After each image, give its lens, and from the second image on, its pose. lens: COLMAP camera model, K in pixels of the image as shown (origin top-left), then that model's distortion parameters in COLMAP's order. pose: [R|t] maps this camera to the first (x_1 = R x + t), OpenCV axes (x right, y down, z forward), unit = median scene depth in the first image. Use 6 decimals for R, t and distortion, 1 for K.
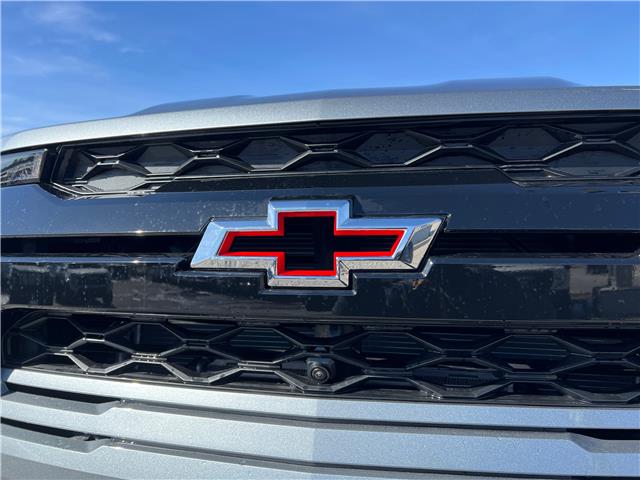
lens RADIAL K [[480.7, 0, 318.8], [0, 480.7, 240.5], [0, 0, 1]] dist [0.055745, -0.055972]
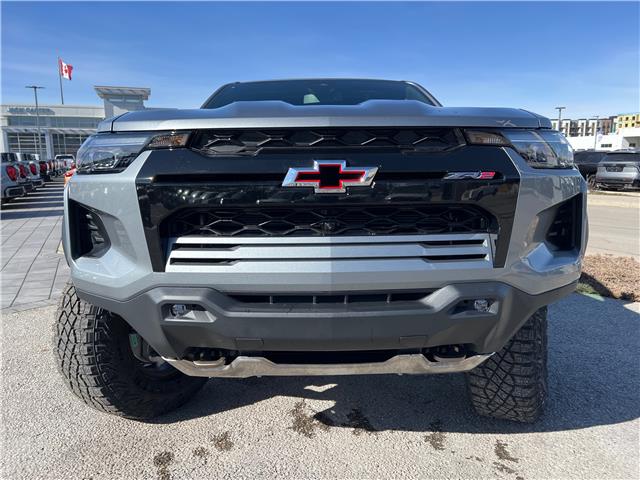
lens RADIAL K [[480.7, 0, 318.8], [0, 480.7, 240.5], [0, 0, 1]] dist [0.055745, -0.055972]
pose [[0.975816, -0.030631, 0.216438, -0.639847], [0.004144, 0.992548, 0.121784, 0.031927], [-0.218556, -0.117942, 0.968671, -1.539470]]
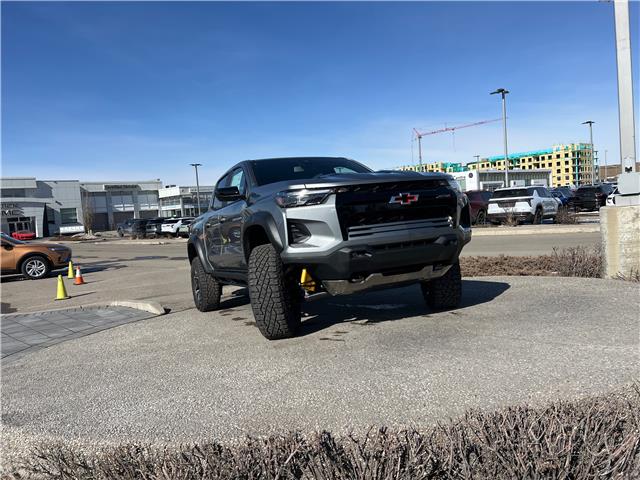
lens RADIAL K [[480.3, 0, 320.0], [0, 480.3, 240.0], [0, 0, 1]] dist [0.056962, -0.057036]
pose [[0.807128, -0.085288, 0.584184, -5.207481], [0.090043, 0.995717, 0.020963, 0.351032], [-0.583470, 0.035682, 0.811350, -4.031212]]
